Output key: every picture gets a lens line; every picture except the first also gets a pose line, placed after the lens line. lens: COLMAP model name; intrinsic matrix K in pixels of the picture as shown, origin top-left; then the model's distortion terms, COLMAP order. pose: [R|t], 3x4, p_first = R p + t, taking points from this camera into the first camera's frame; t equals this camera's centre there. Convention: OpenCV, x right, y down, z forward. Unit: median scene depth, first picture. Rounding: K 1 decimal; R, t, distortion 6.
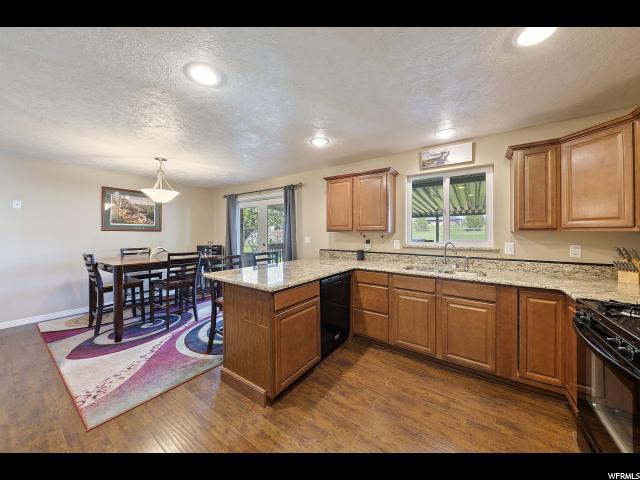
lens RADIAL K [[223.2, 0, 323.4], [0, 223.2, 231.4], [0, 0, 1]] dist [0.002691, -0.000079]
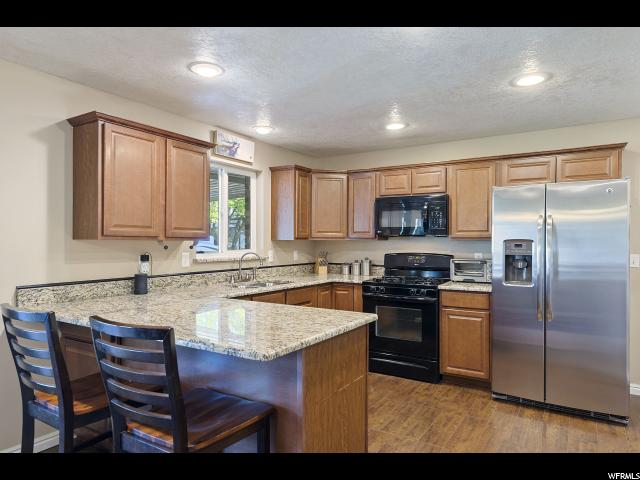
lens RADIAL K [[414.0, 0, 319.9], [0, 414.0, 239.0], [0, 0, 1]] dist [0.016971, 0.011021]
pose [[-0.037691, 0.003723, 0.999283, -0.971998], [-0.009491, 0.999947, -0.004083, 0.000854], [-0.999244, -0.009638, -0.037653, 0.735599]]
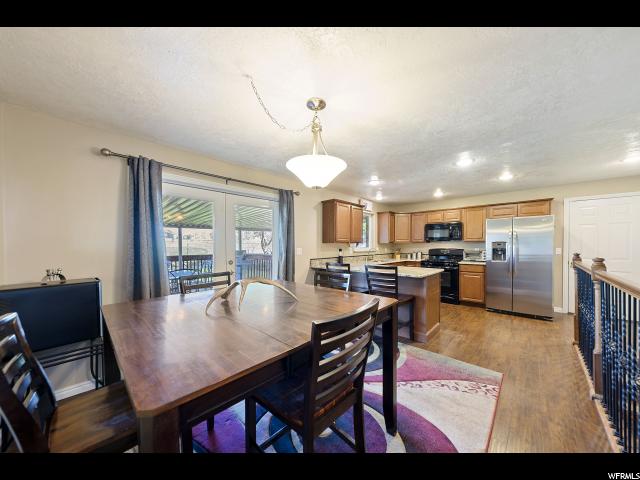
lens RADIAL K [[223.2, 0, 319.4], [0, 223.2, 244.9], [0, 0, 1]] dist [0.002691, -0.000079]
pose [[0.162287, -0.003152, 0.986739, -1.483826], [-0.002389, 0.999991, 0.003587, 0.010724], [-0.986741, -0.002940, 0.162278, 1.073777]]
